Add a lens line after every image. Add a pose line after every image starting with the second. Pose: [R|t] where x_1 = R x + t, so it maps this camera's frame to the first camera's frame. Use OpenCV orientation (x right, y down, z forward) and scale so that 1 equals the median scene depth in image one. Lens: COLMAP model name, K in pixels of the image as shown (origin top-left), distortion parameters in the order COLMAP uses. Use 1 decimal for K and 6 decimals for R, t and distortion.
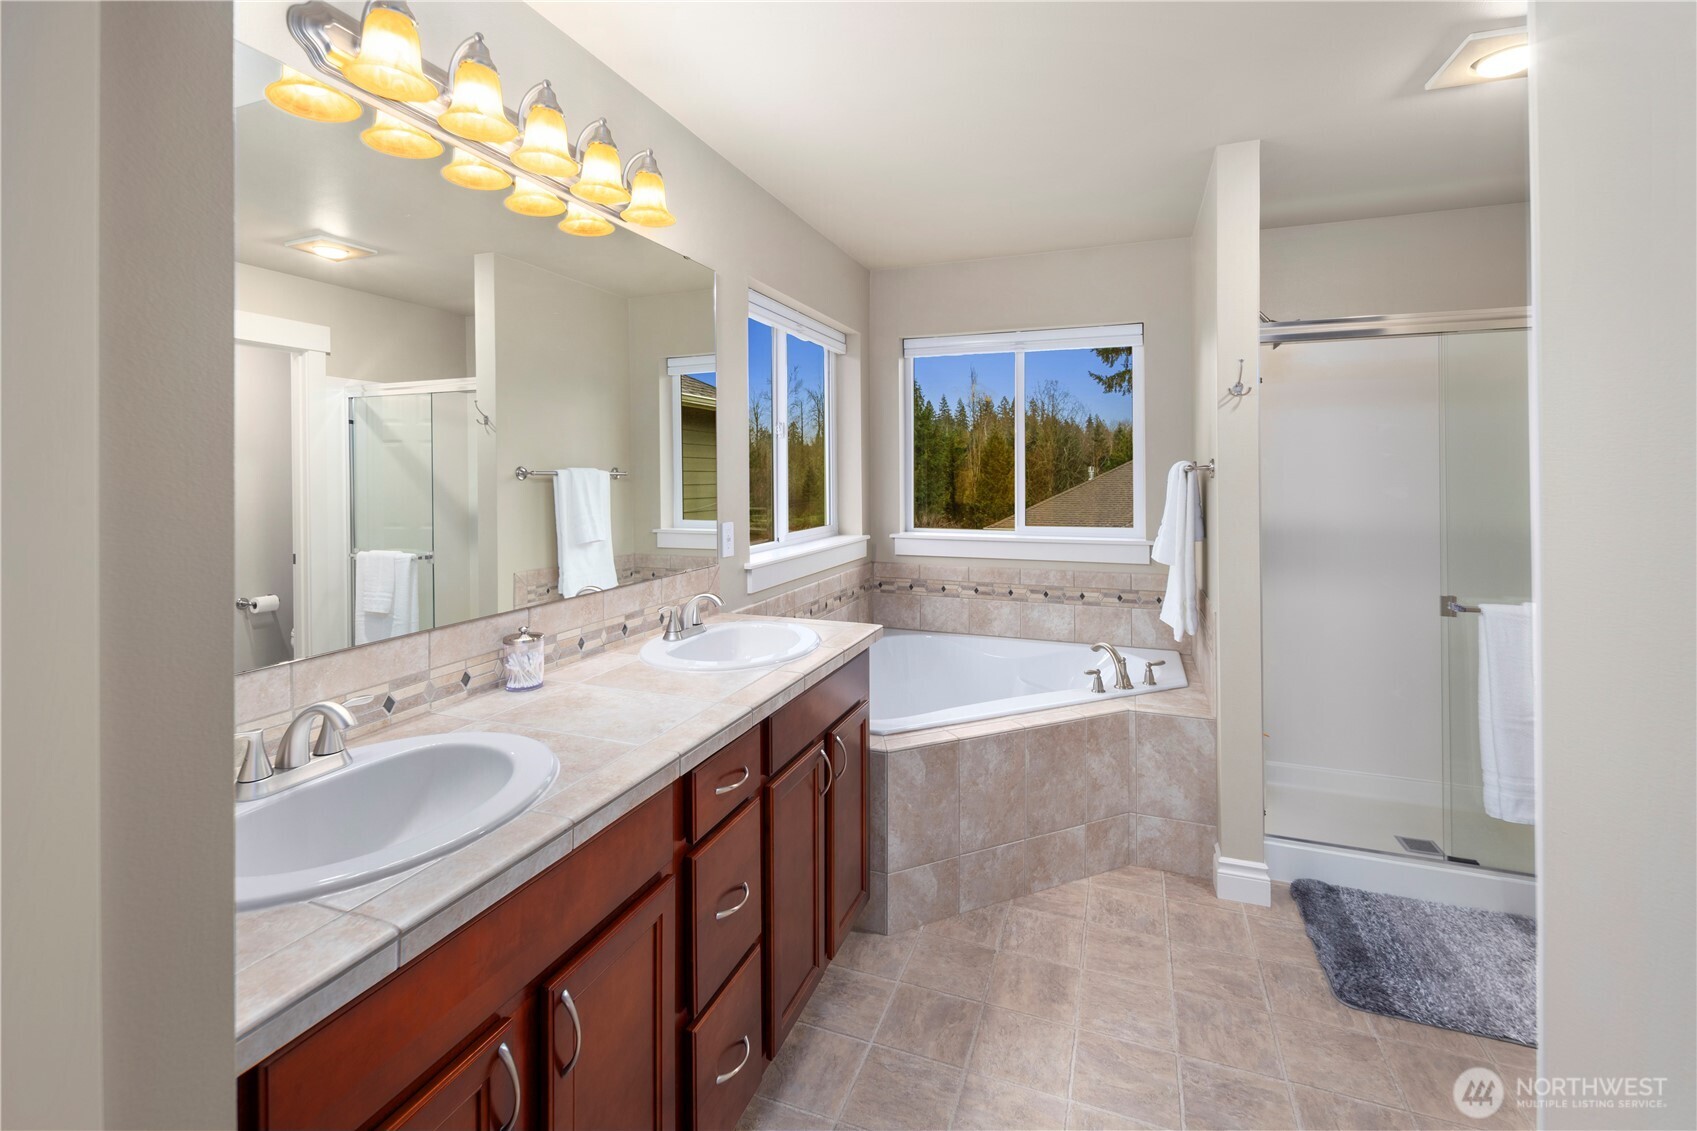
lens RADIAL K [[746.4, 0, 867.1], [0, 746.4, 568.1], [0, 0, 1]] dist [0.011068, -0.002630]
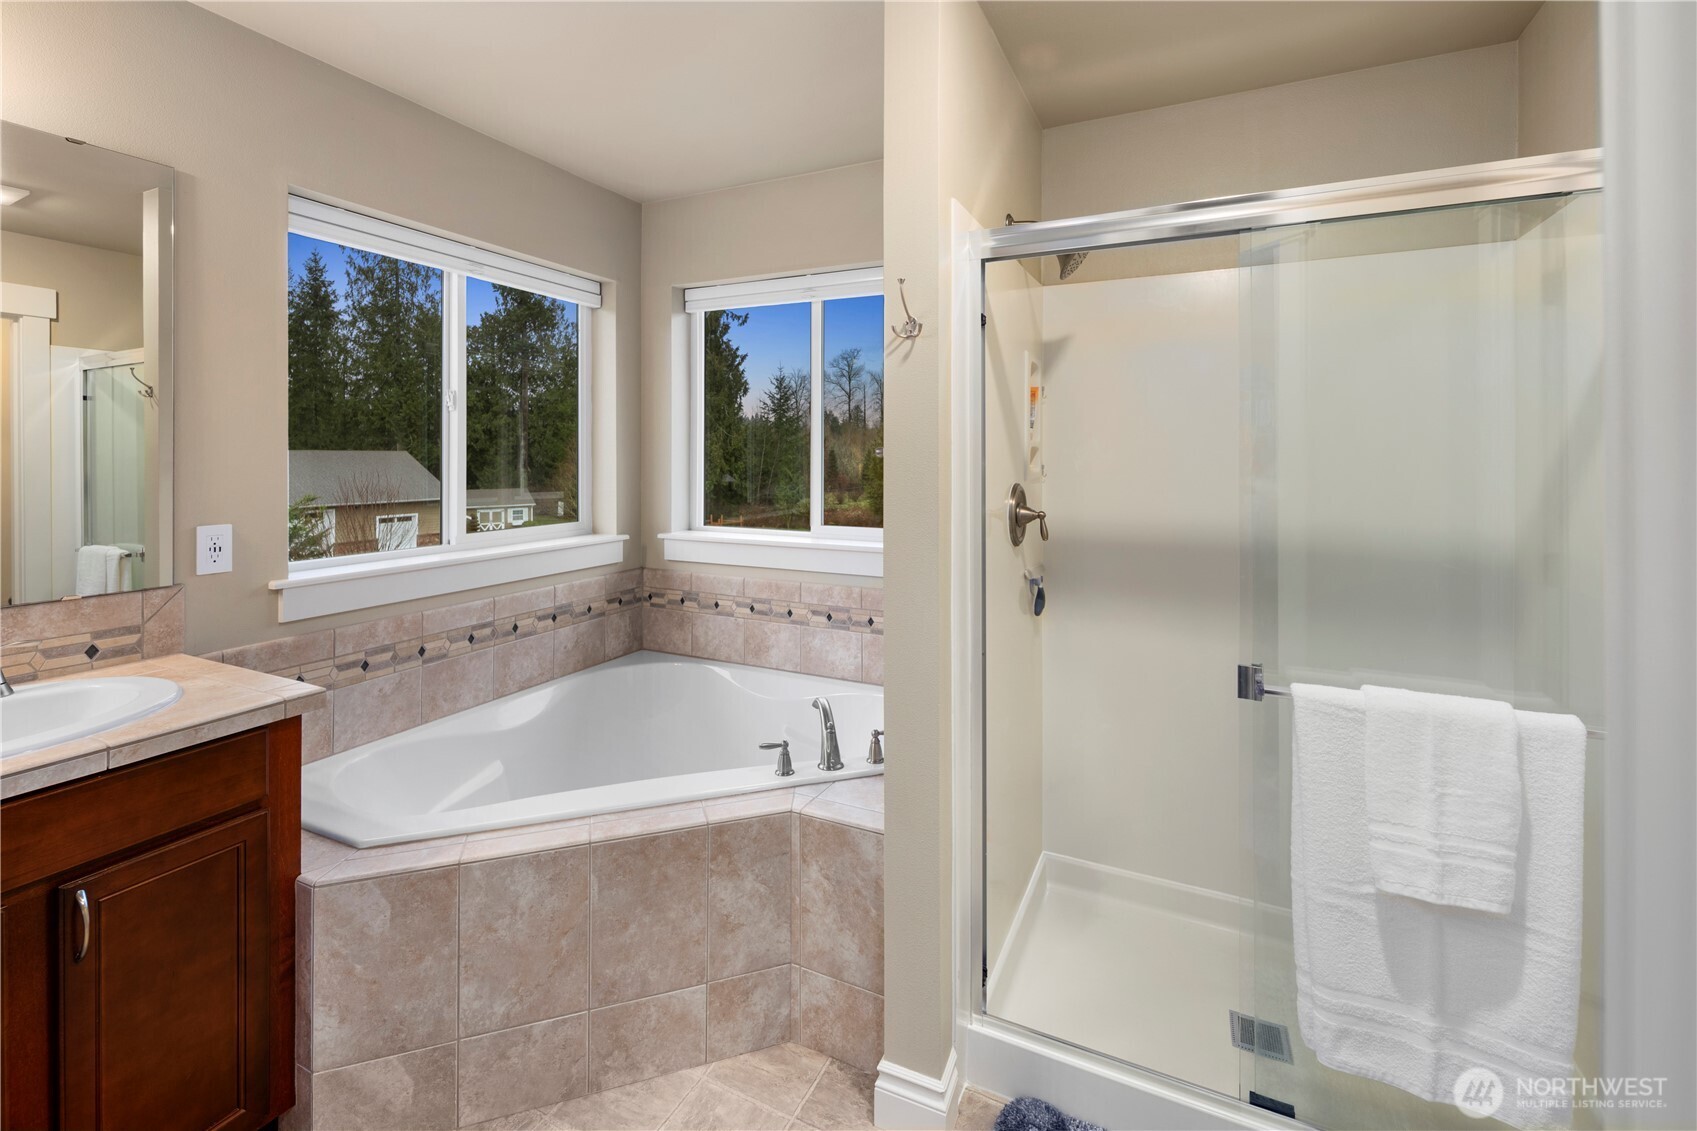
lens RADIAL K [[746.4, 0, 855.0], [0, 746.4, 552.9], [0, 0, 1]] dist [0.011068, -0.002630]
pose [[0.994331, 0.015282, -0.105225, 0.472581], [-0.015177, 0.999883, 0.001803, -0.043777], [0.105240, -0.000196, 0.994447, 0.338052]]
